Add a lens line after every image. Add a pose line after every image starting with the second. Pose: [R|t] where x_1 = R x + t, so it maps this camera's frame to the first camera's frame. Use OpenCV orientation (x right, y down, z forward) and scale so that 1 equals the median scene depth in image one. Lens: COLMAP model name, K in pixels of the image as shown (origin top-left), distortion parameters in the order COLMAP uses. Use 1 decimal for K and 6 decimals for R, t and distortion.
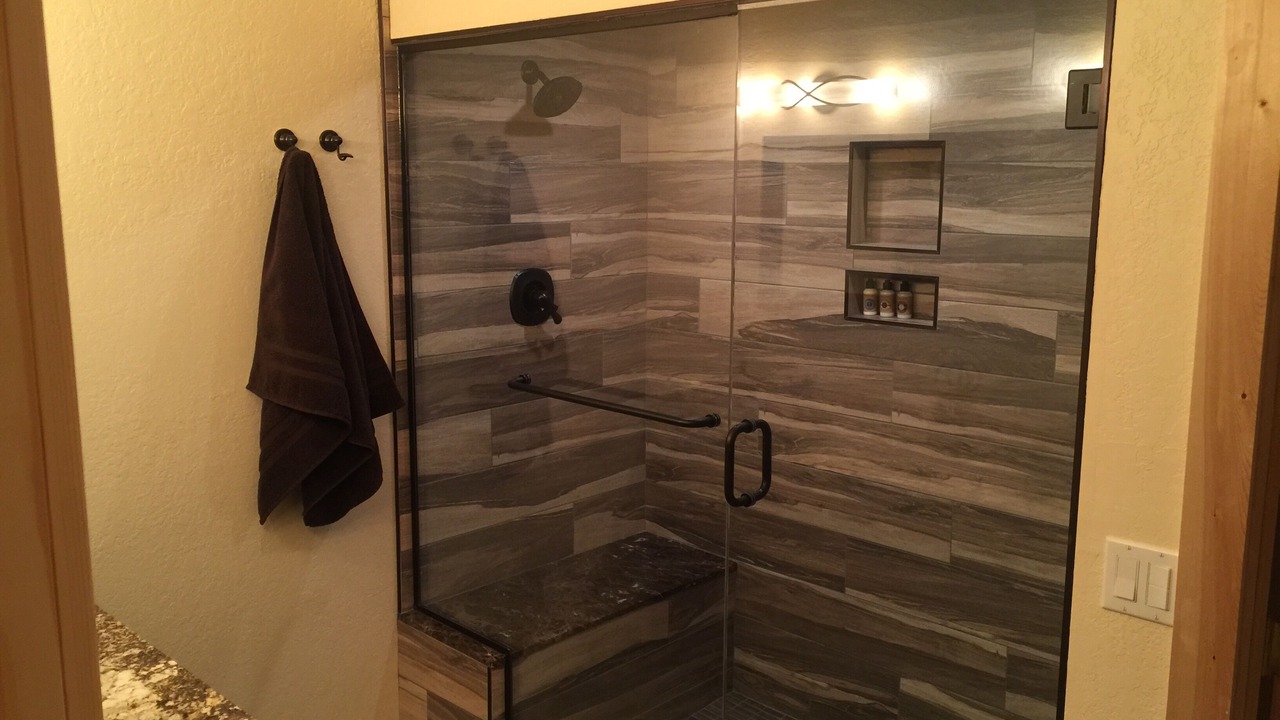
lens RADIAL K [[1061.3, 0, 637.1], [0, 1061.3, 357.4], [0, 0, 1]] dist [0.040159, -0.003555]
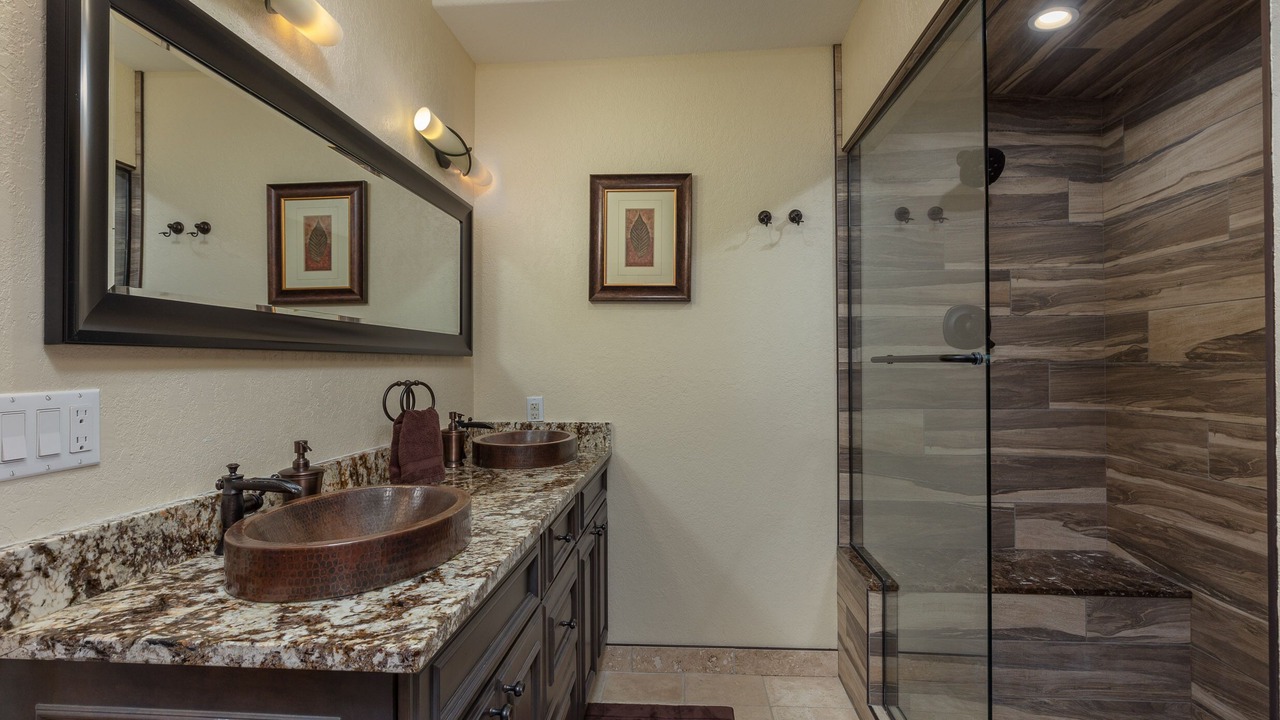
lens RADIAL K [[625.0, 0, 650.2], [0, 625.0, 362.3], [0, 0, 1]] dist [-0.003997, 0.000615]
pose [[0.645780, -0.011736, -0.763433, 0.222466], [-0.117753, 0.986389, -0.114769, 0.113565], [0.754388, 0.164012, 0.635609, 0.227308]]
